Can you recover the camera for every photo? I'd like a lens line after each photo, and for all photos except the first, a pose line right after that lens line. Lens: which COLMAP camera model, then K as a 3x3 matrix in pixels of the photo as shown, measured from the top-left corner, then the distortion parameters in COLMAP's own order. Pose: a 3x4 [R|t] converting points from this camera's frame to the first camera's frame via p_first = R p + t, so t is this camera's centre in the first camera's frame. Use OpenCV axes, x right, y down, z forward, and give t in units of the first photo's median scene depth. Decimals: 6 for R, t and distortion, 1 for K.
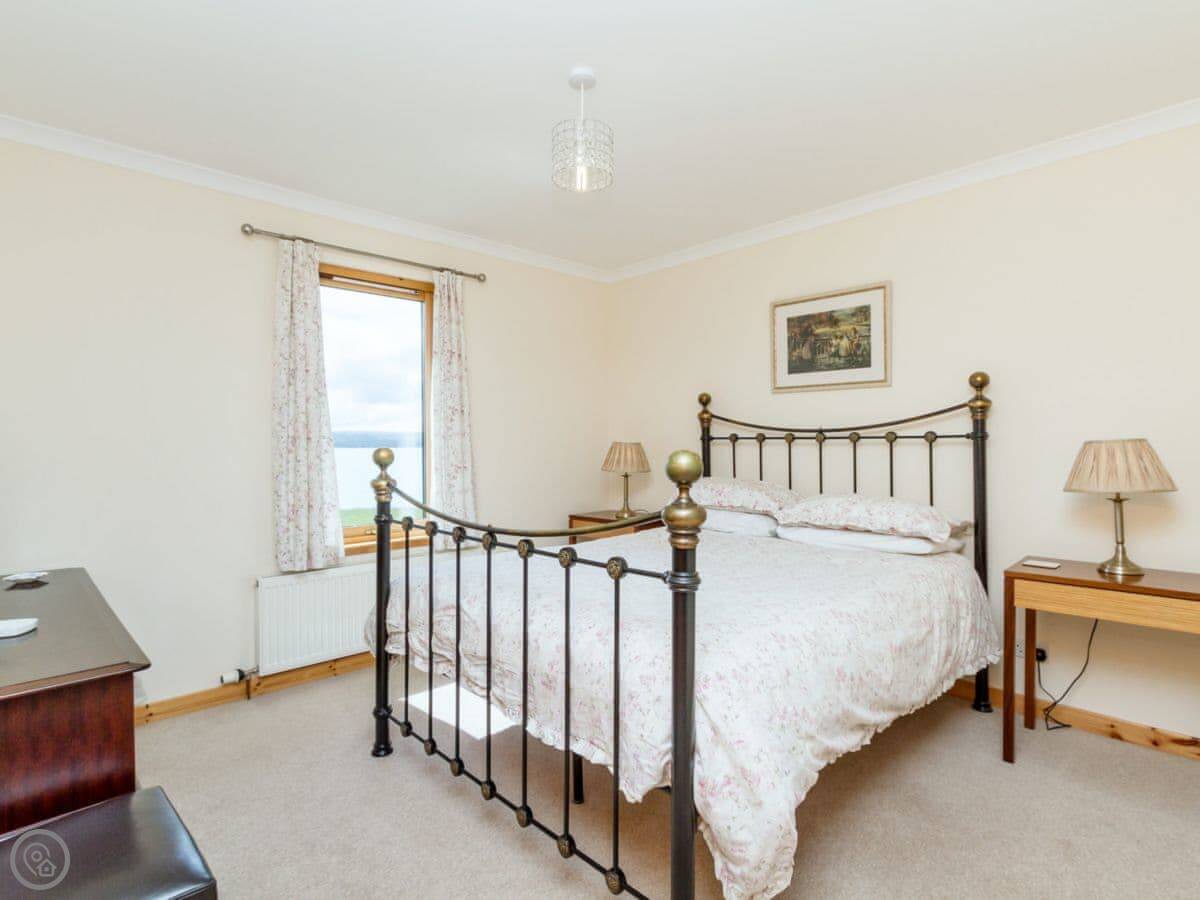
lens RADIAL K [[632.7, 0, 607.3], [0, 632.7, 450.9], [0, 0, 1]] dist [0.002323, 0.000881]
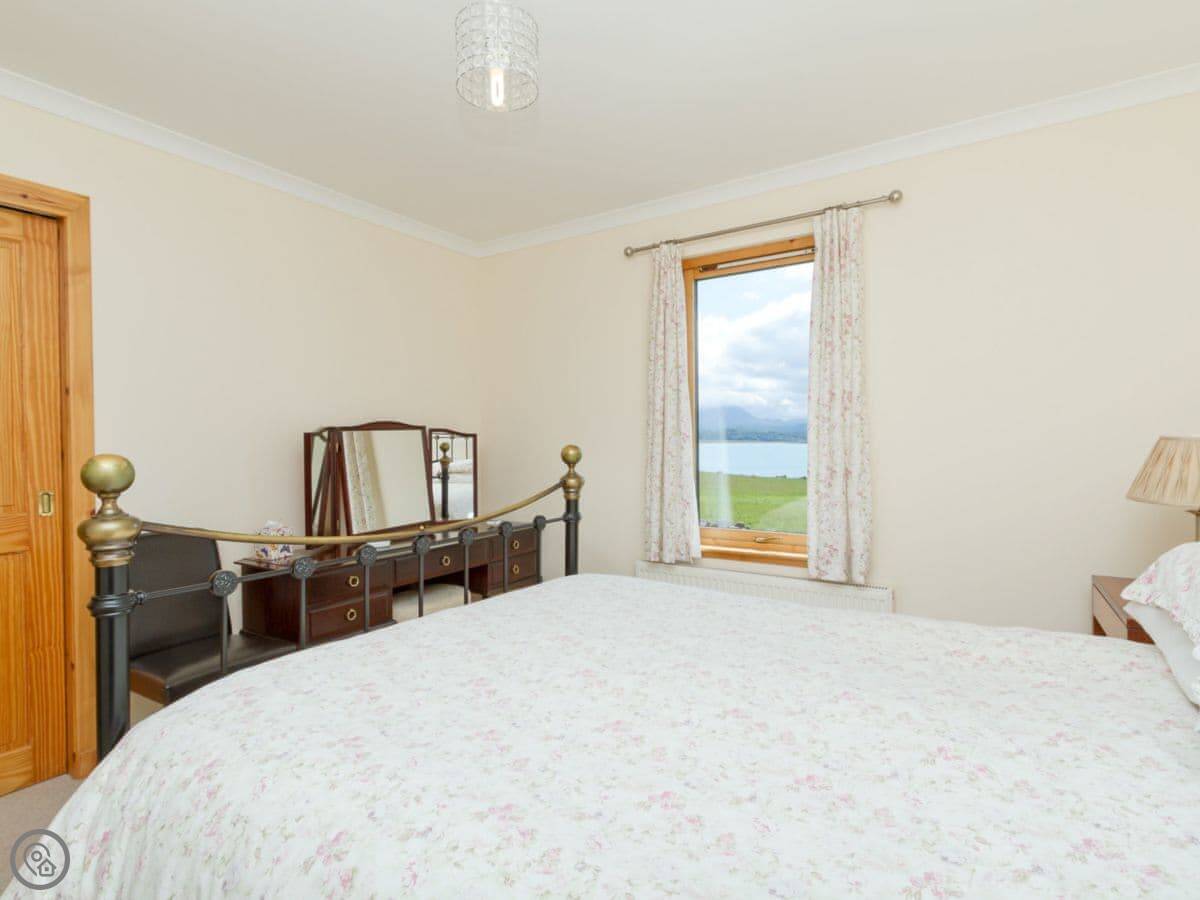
lens RADIAL K [[632.7, 0, 607.3], [0, 632.7, 450.9], [0, 0, 1]] dist [0.002323, 0.000881]
pose [[0.193769, 0.022615, -0.980787, 0.466766], [-0.008395, 0.999736, 0.021394, -0.013021], [0.981011, 0.004088, 0.193907, 0.631346]]
